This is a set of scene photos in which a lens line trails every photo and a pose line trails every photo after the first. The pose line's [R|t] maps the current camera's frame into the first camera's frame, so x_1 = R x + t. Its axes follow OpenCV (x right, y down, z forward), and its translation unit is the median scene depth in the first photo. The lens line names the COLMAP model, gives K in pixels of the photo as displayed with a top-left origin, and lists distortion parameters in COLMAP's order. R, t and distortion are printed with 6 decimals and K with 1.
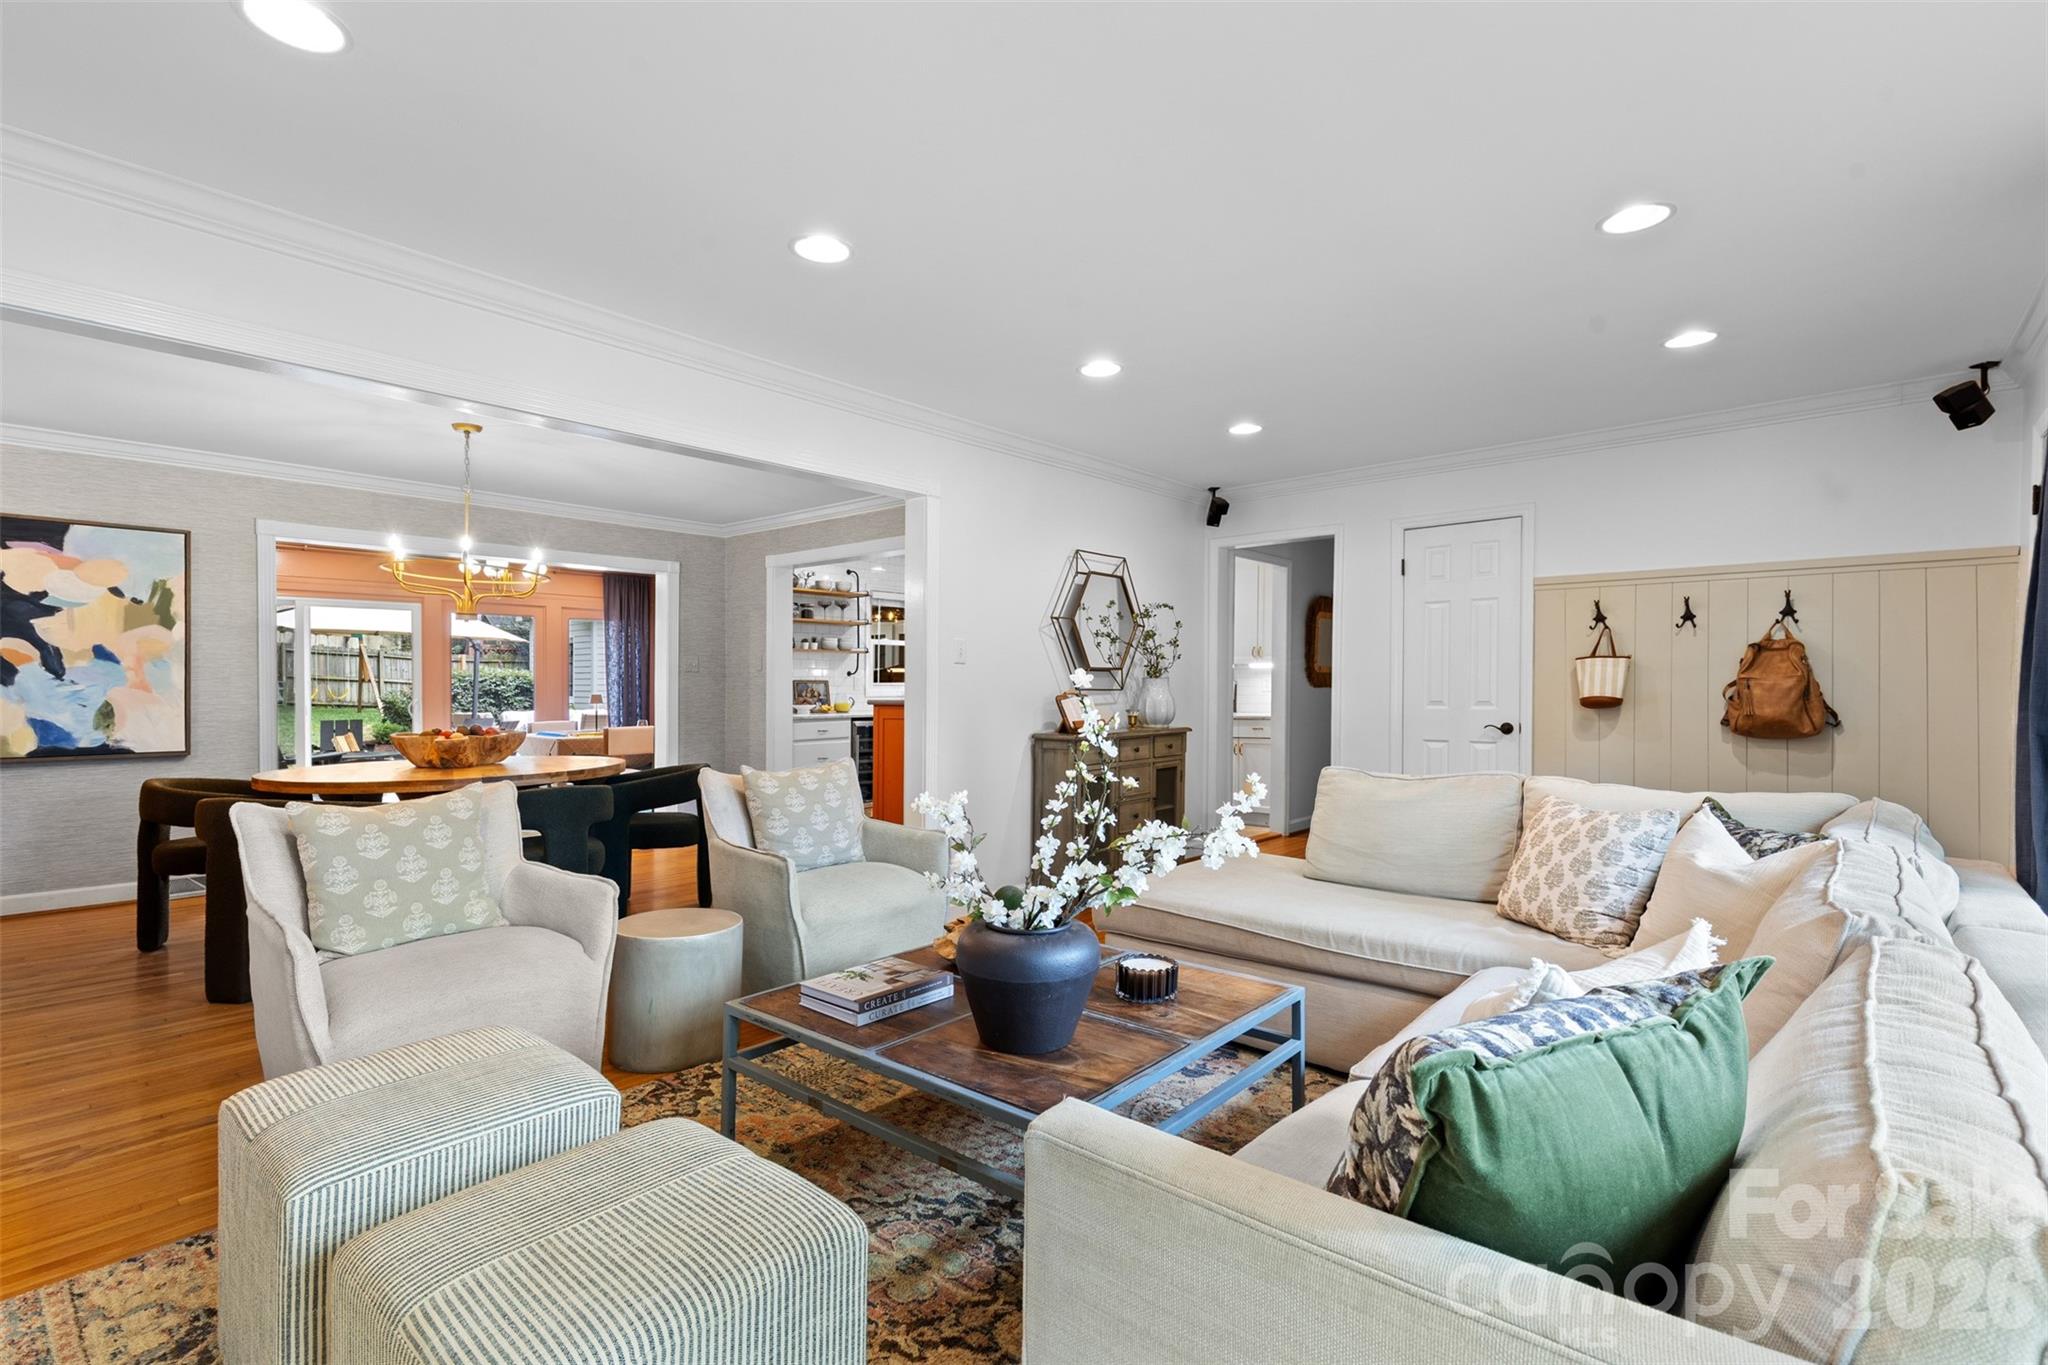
lens RADIAL K [[920.7, 0, 985.5], [0, 920.7, 685.7], [0, 0, 1]] dist [0.008129, -0.001563]
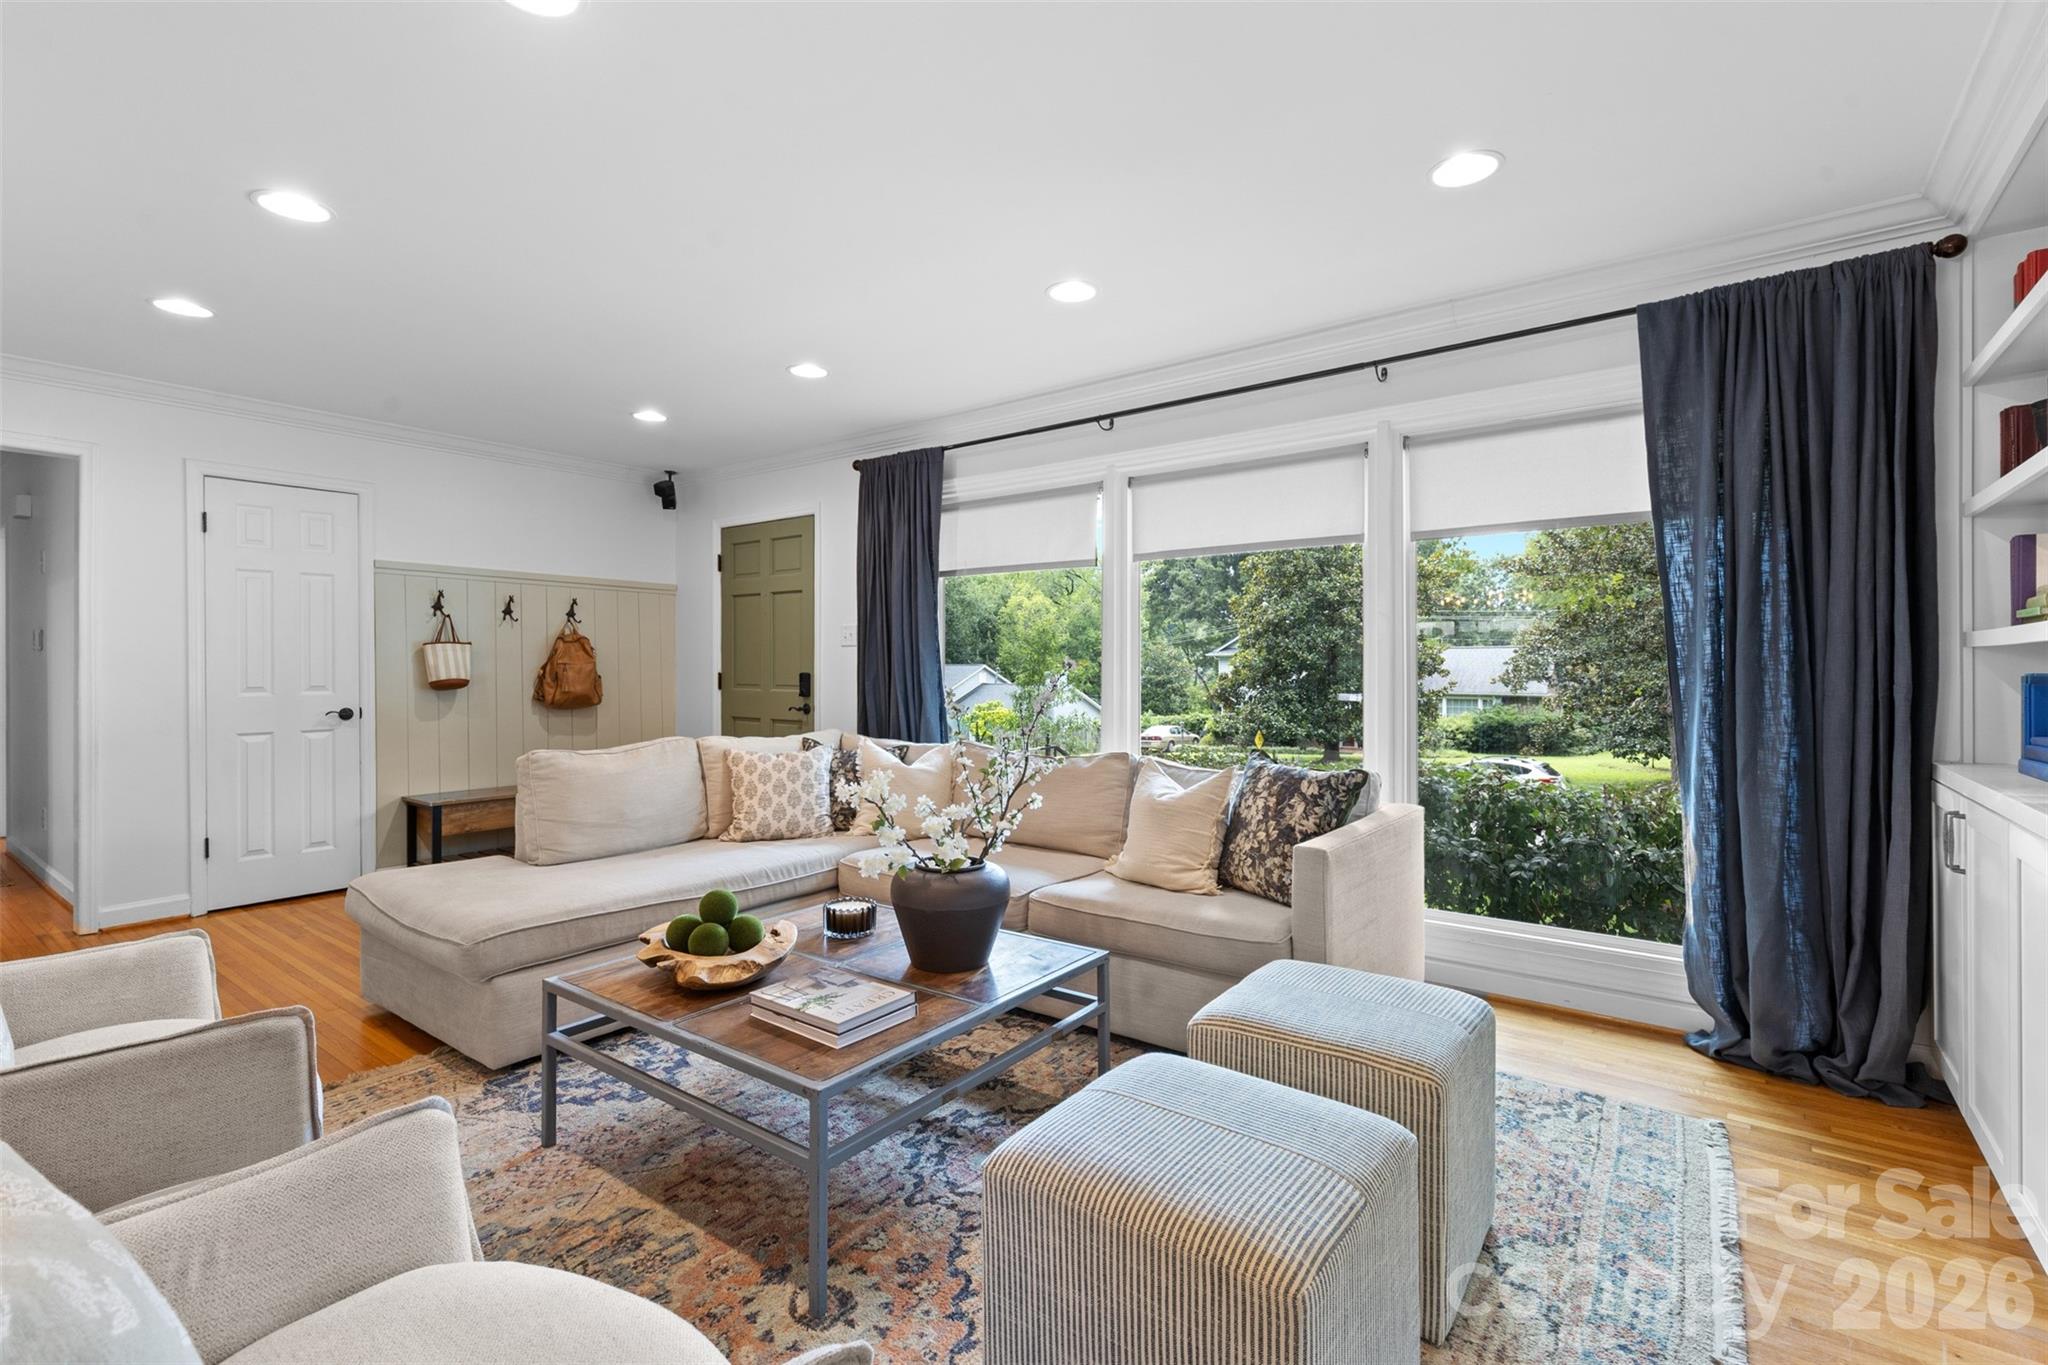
lens RADIAL K [[920.7, 0, 1027.5], [0, 920.7, 666.8], [0, 0, 1]] dist [0.008129, -0.001563]
pose [[-0.077265, 0.005290, 0.996997, -0.325683], [-0.000419, 0.999986, -0.005338, 0.001935], [-0.997010, -0.000830, -0.077262, 0.279739]]
